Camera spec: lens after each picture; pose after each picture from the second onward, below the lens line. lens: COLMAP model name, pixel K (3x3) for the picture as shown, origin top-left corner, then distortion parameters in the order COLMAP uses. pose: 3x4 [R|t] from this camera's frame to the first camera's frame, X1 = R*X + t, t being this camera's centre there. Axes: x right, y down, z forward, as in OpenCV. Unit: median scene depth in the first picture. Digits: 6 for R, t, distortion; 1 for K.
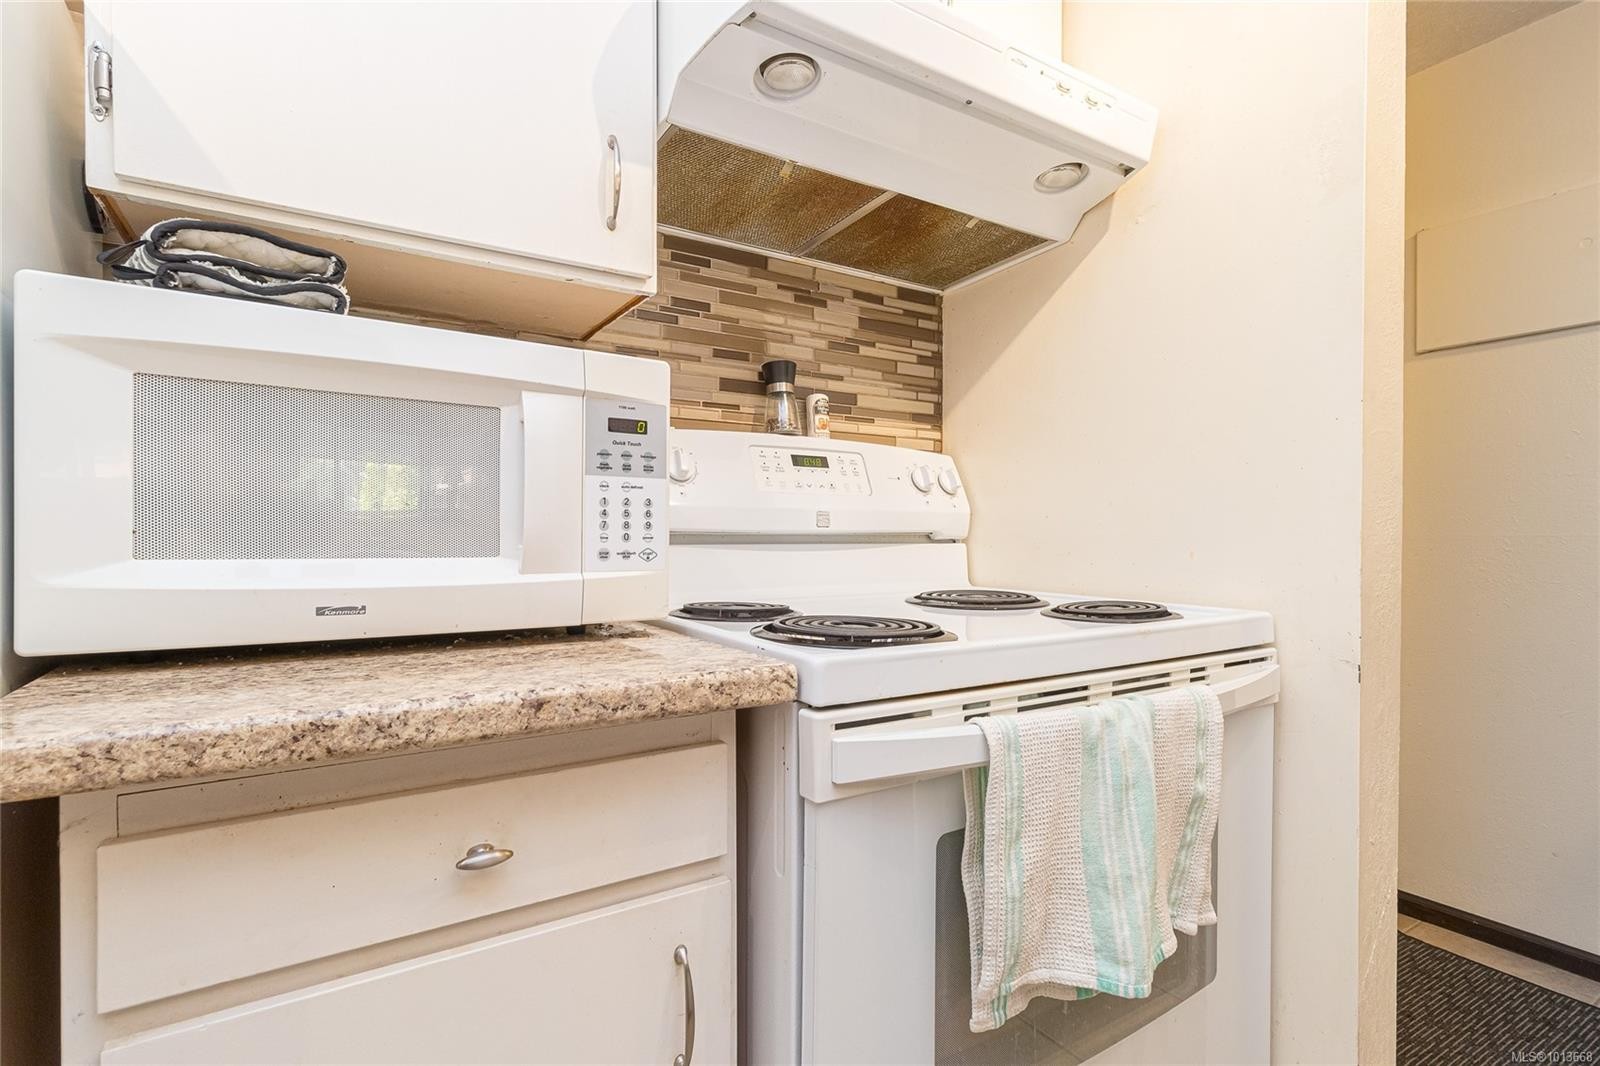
lens RADIAL K [[724.0, 0, 799.0], [0, 724.0, 539.2], [0, 0, 1]] dist [-0.000164, 0.000166]
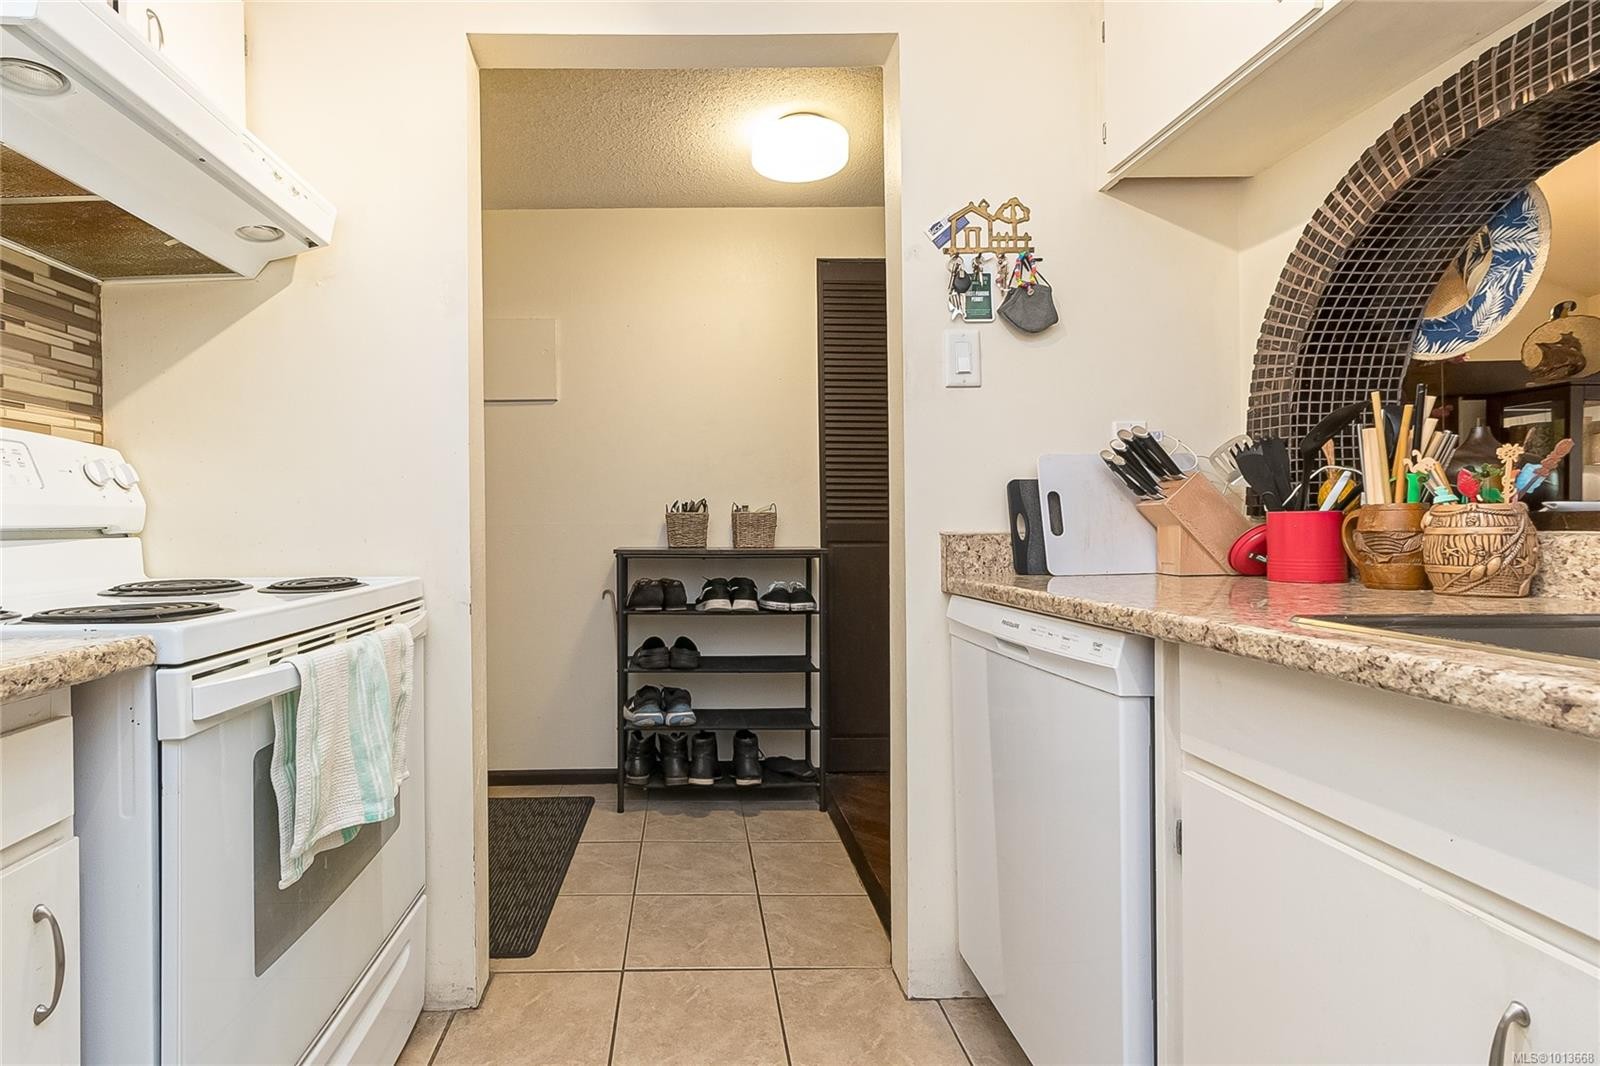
lens RADIAL K [[760.4, 0, 799.7], [0, 760.4, 526.6], [0, 0, 1]] dist [0.001451, -0.000588]
pose [[0.378730, -0.012101, 0.925428, -0.538506], [0.017849, 0.999824, 0.005769, 0.001593], [-0.925335, 0.014333, 0.378879, -0.350644]]
